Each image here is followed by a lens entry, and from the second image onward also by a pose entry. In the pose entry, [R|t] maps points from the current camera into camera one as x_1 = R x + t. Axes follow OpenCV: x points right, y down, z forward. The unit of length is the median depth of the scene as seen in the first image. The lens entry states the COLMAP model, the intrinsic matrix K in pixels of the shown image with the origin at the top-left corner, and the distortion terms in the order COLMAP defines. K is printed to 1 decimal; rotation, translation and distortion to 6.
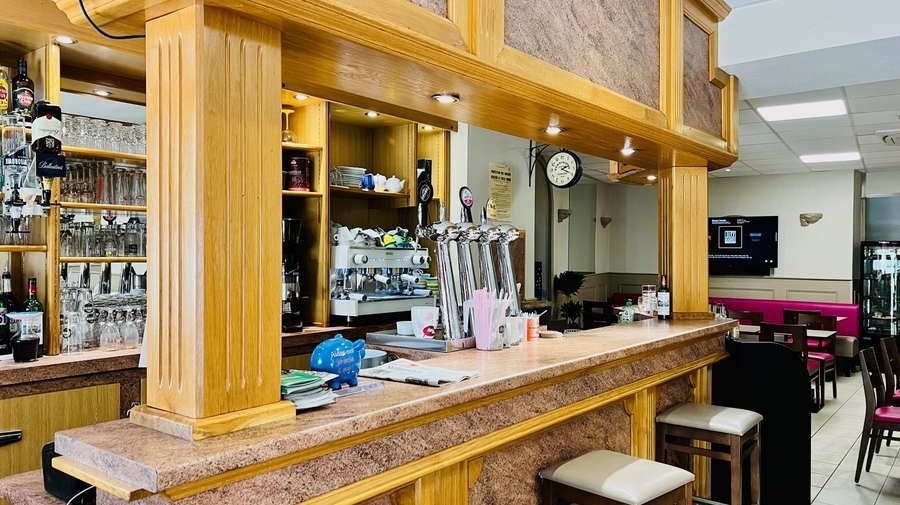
lens RADIAL K [[674.1, 0, 447.7], [0, 674.1, 252.3], [0, 0, 1]] dist [0.033743, -0.013650]
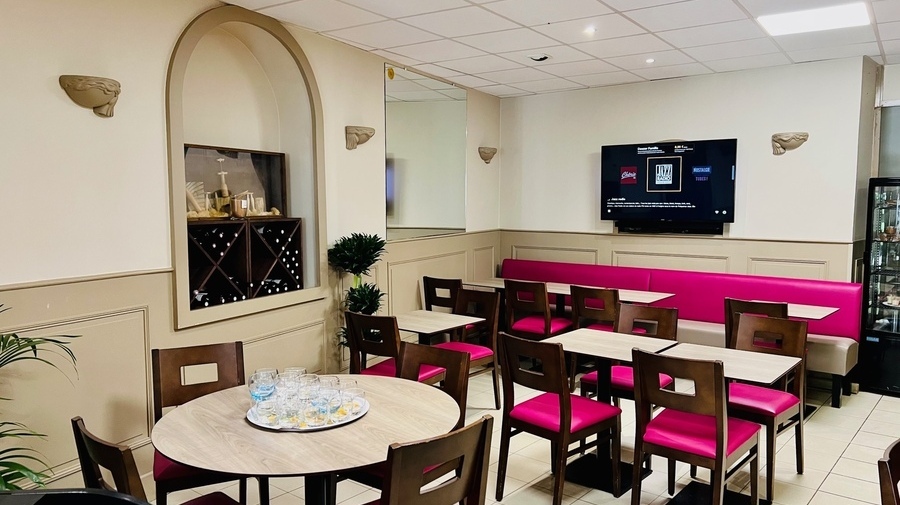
lens RADIAL K [[674.1, 0, 452.7], [0, 674.1, 252.1], [0, 0, 1]] dist [0.033743, -0.013650]
pose [[0.999739, -0.005984, -0.022032, 0.241915], [0.007642, 0.997080, 0.075979, 0.000384], [0.021514, -0.076127, 0.996866, 0.372952]]
